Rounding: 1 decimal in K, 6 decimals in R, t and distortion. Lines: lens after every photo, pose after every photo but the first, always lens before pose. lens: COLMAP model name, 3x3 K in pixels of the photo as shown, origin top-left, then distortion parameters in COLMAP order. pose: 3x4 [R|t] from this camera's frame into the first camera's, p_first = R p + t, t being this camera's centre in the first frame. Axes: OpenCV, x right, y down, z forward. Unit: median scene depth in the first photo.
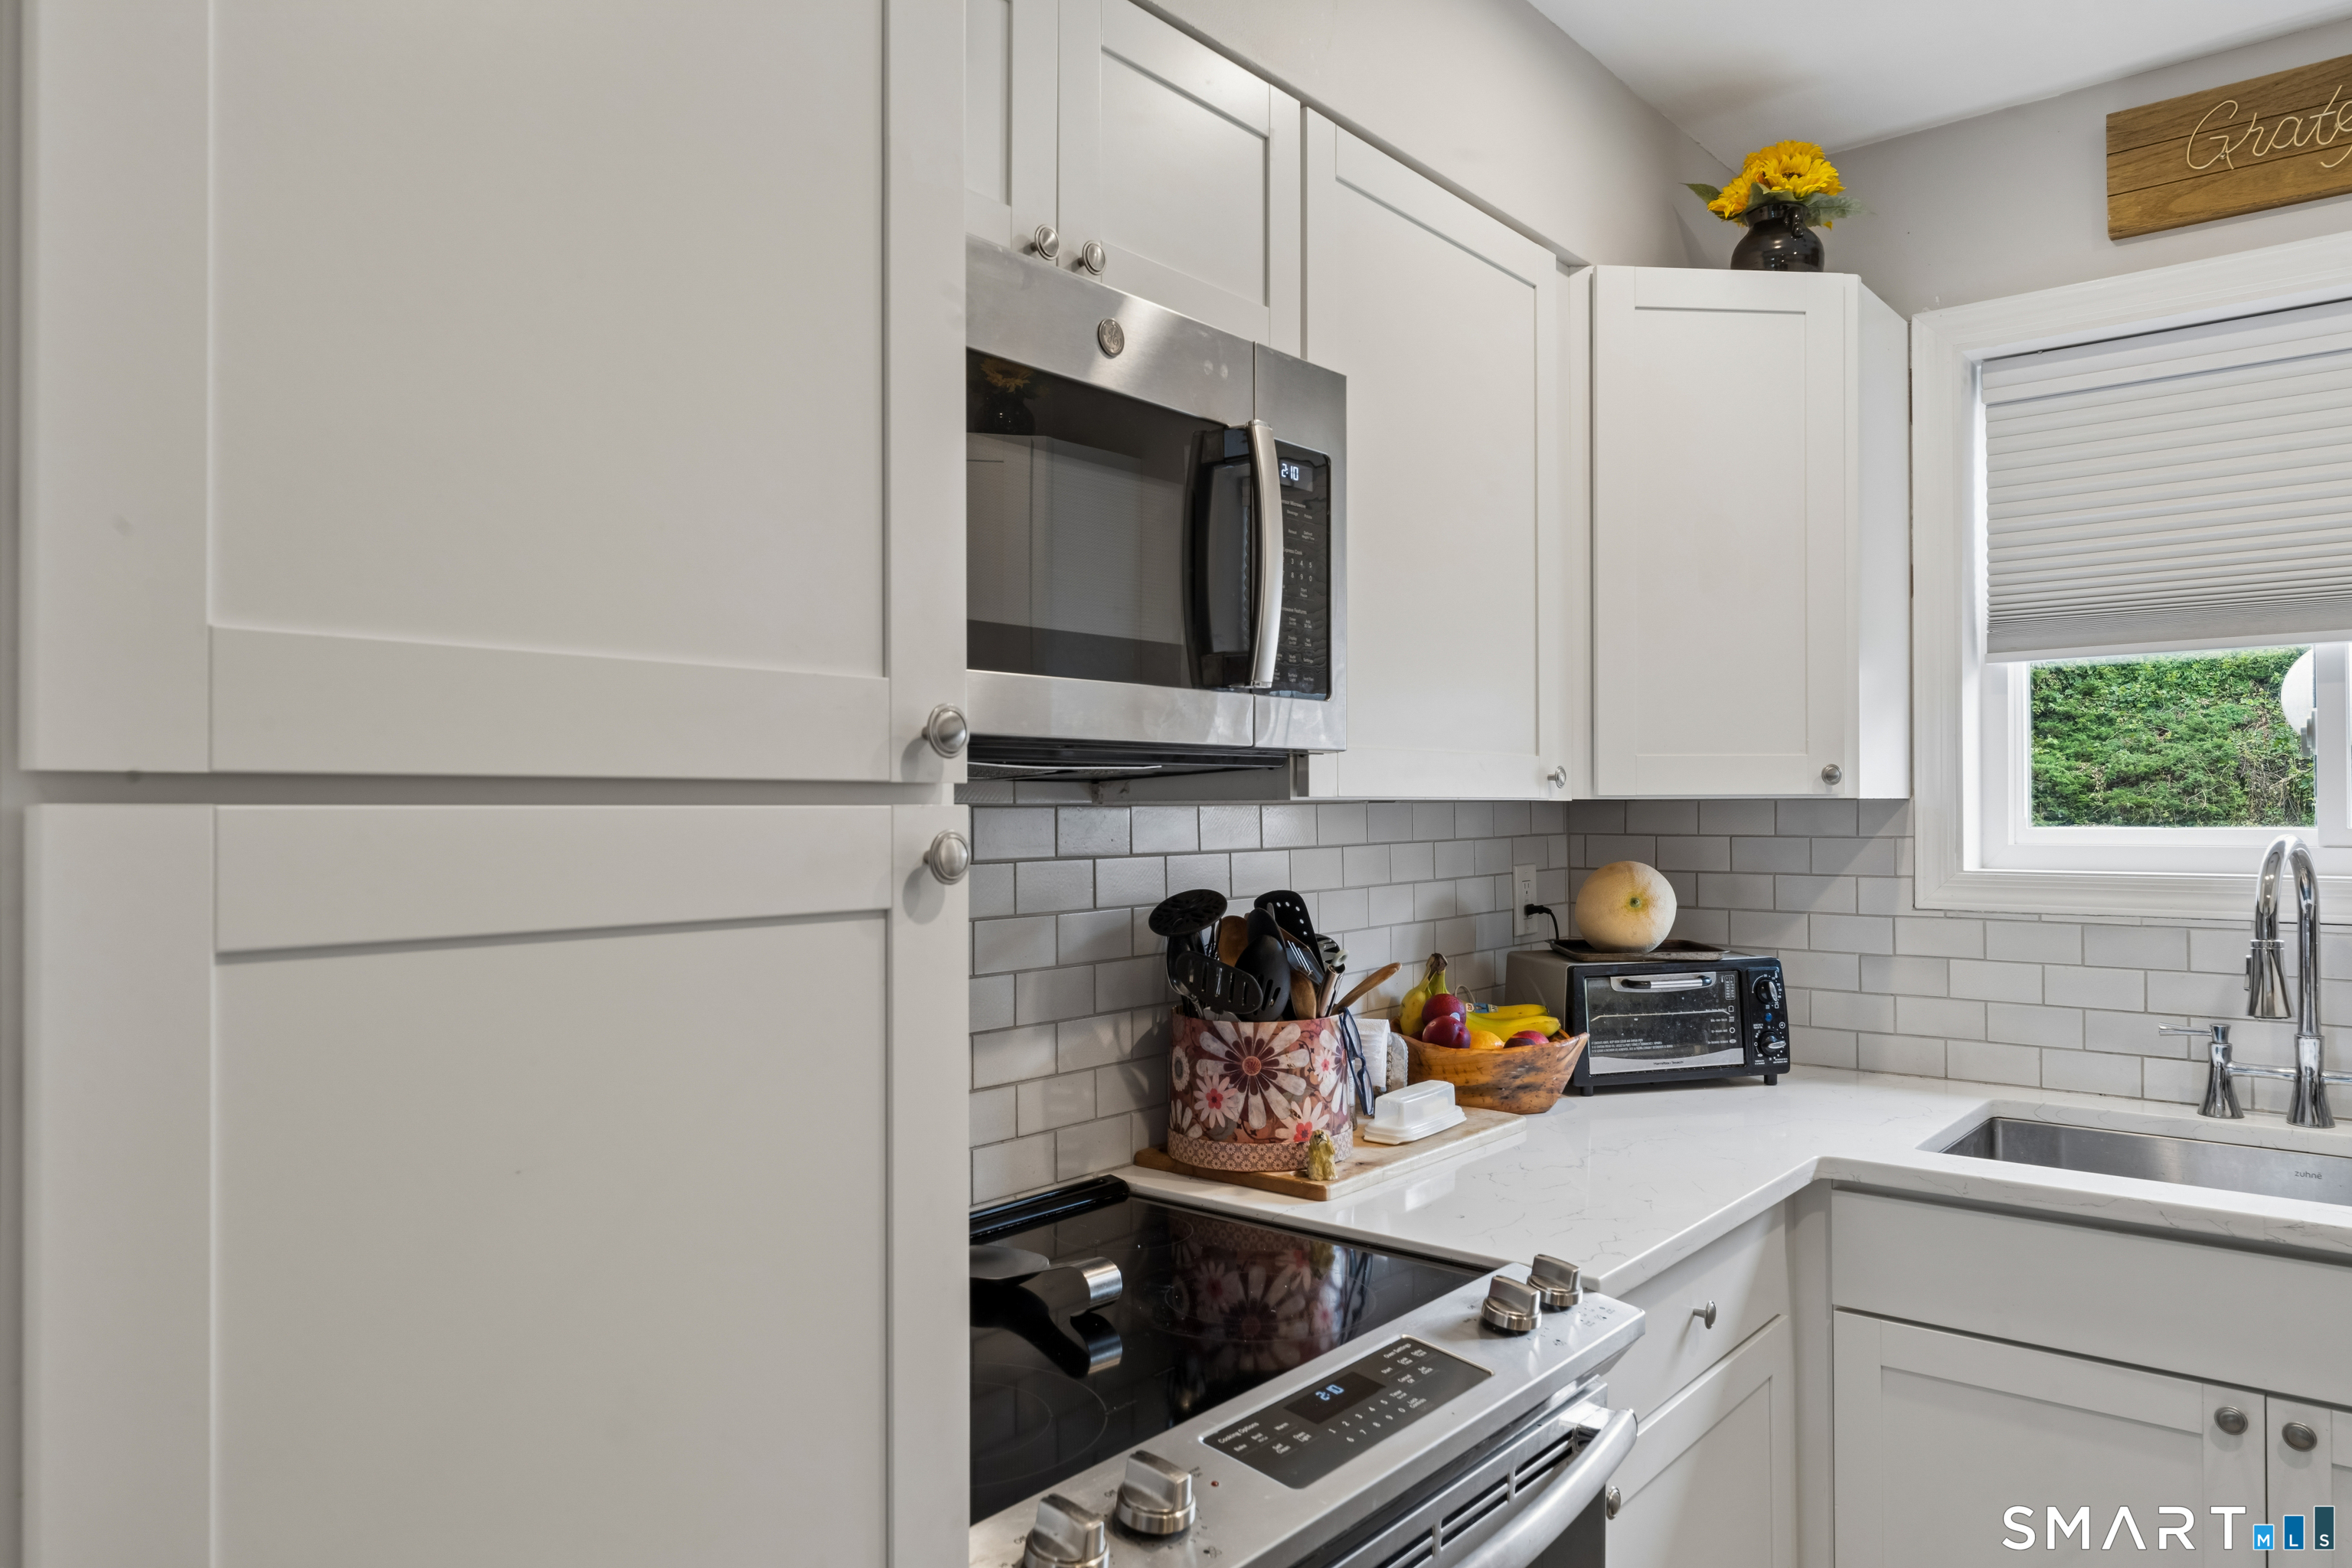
lens RADIAL K [[1599.6, 0, 1174.0], [0, 1599.6, 787.1], [0, 0, 1]] dist [0.011274, -0.008400]
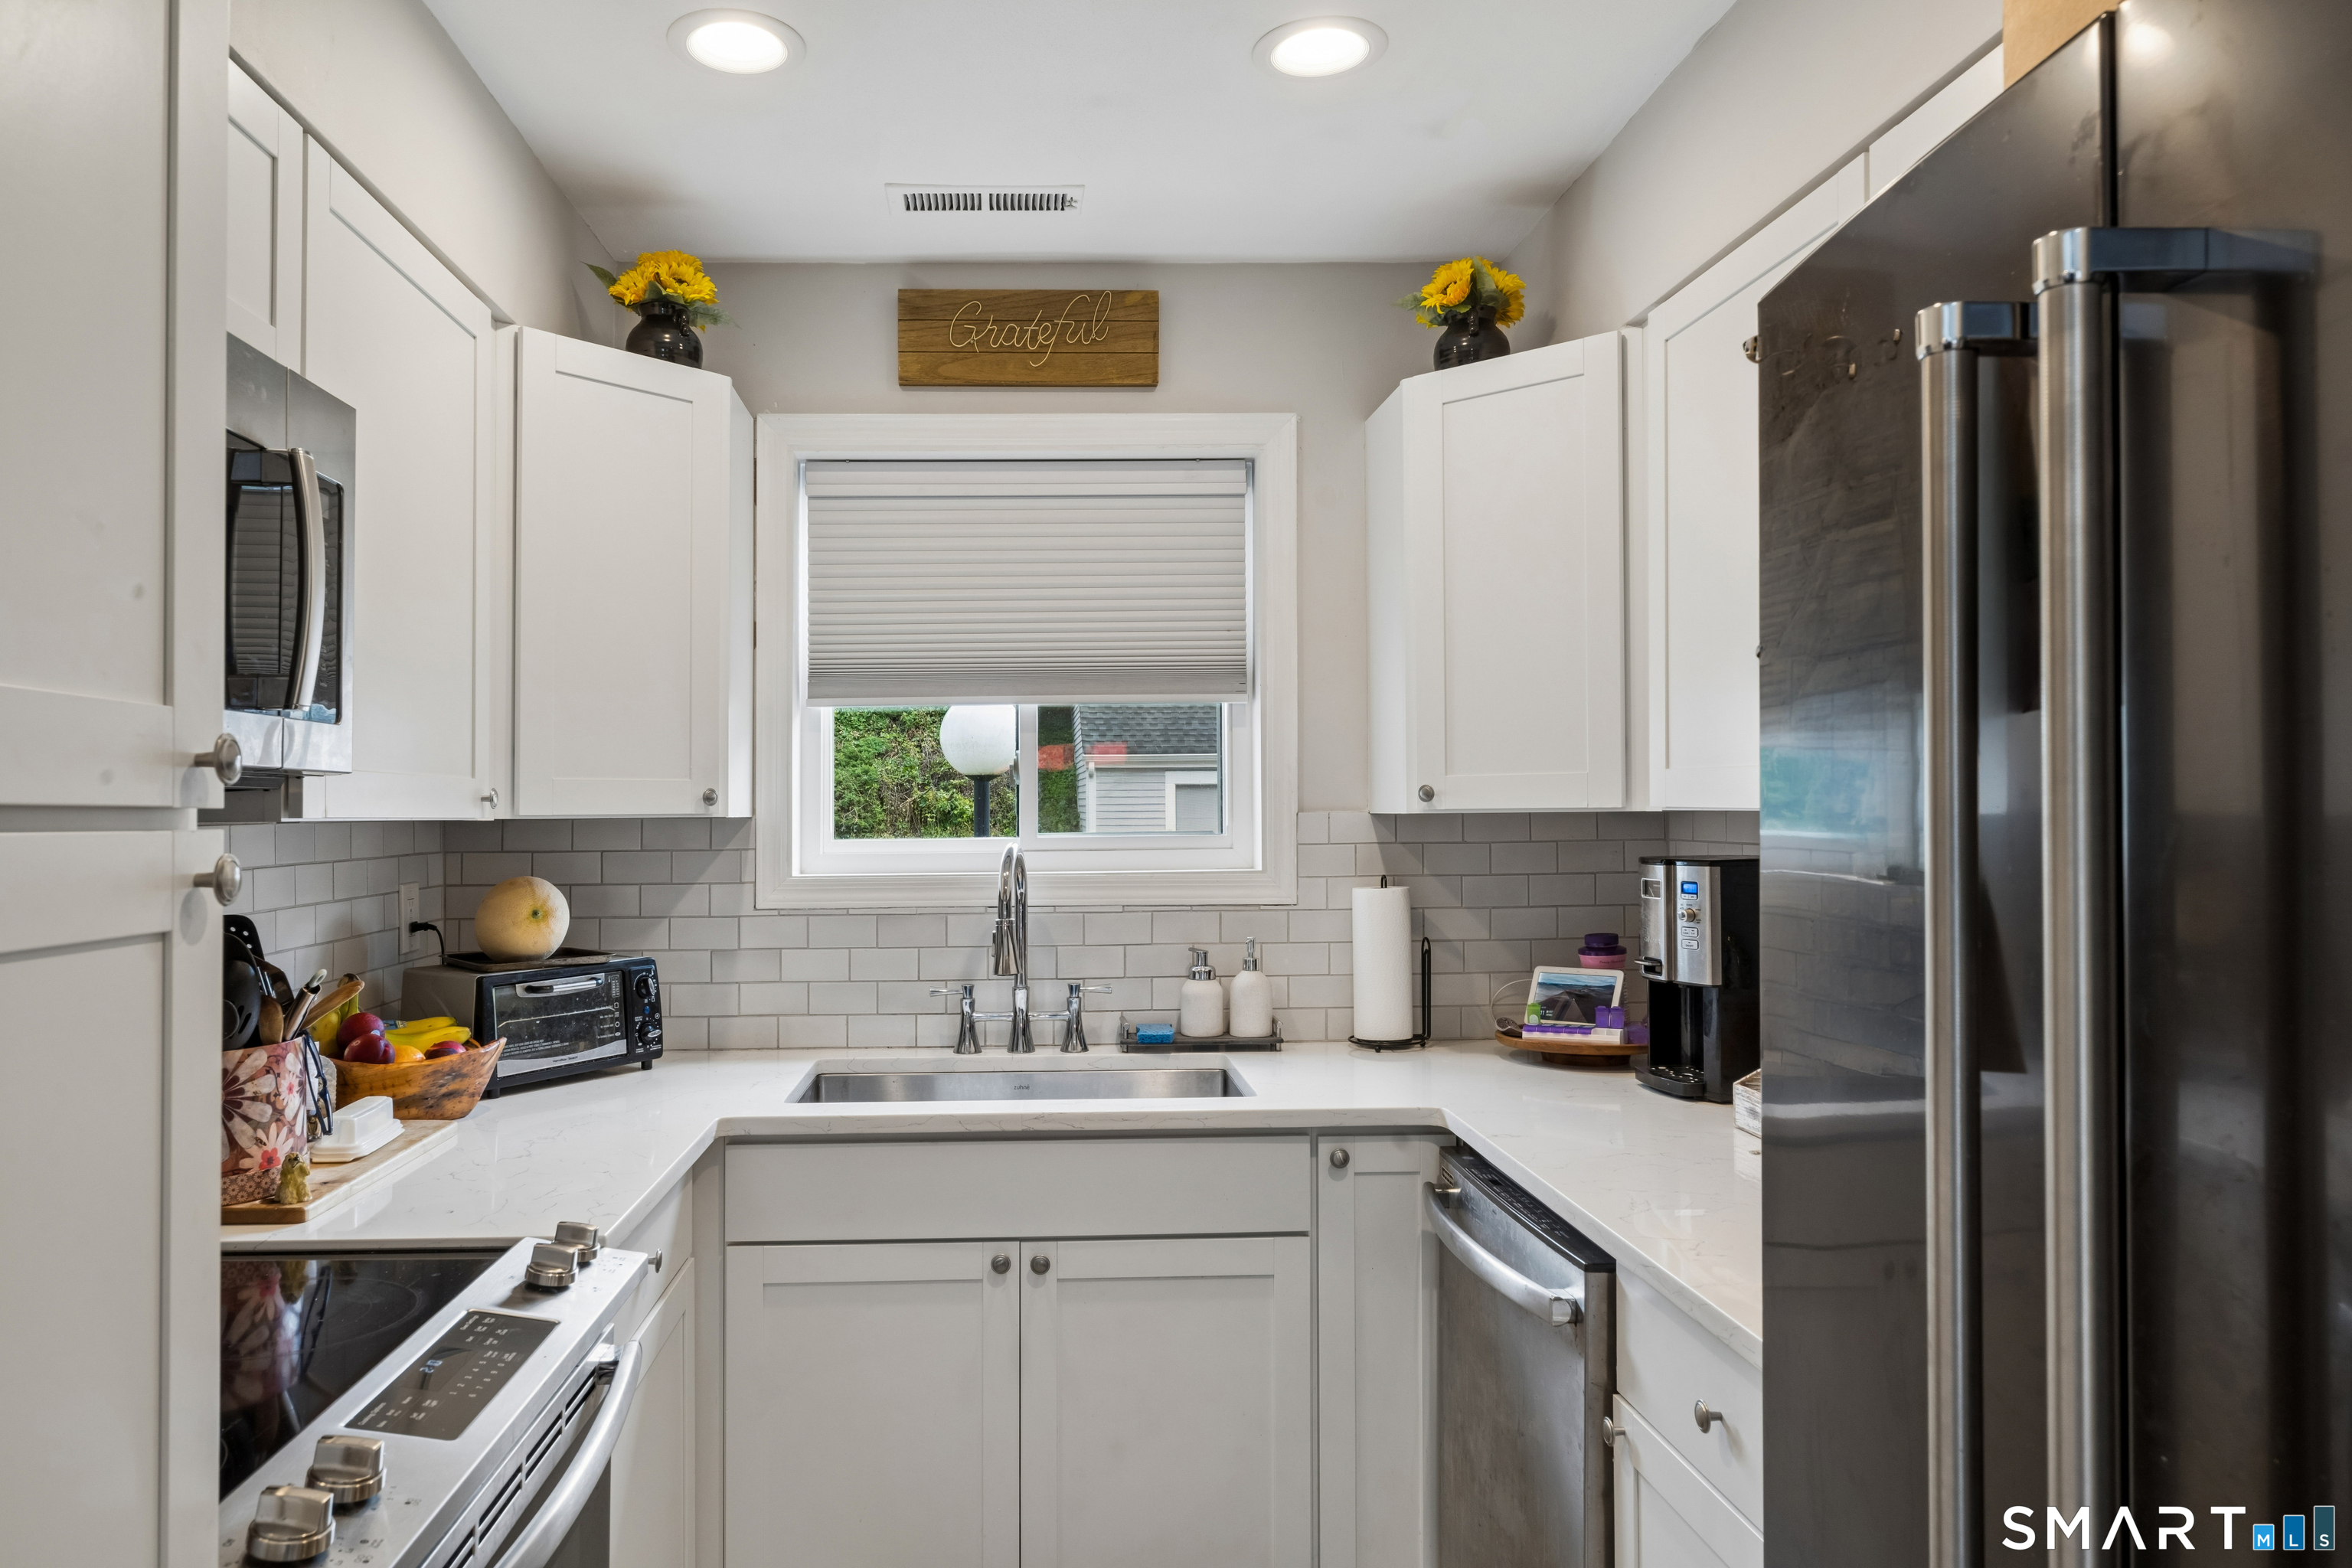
lens RADIAL K [[1629.0, 0, 1169.1], [0, 1629.0, 792.8], [0, 0, 1]] dist [-0.003832, -0.002121]
pose [[0.703203, 0.007529, 0.710949, -0.203112], [-0.003107, 0.999967, -0.007516, -0.003060], [-0.710982, 0.003076, 0.703203, -0.080961]]
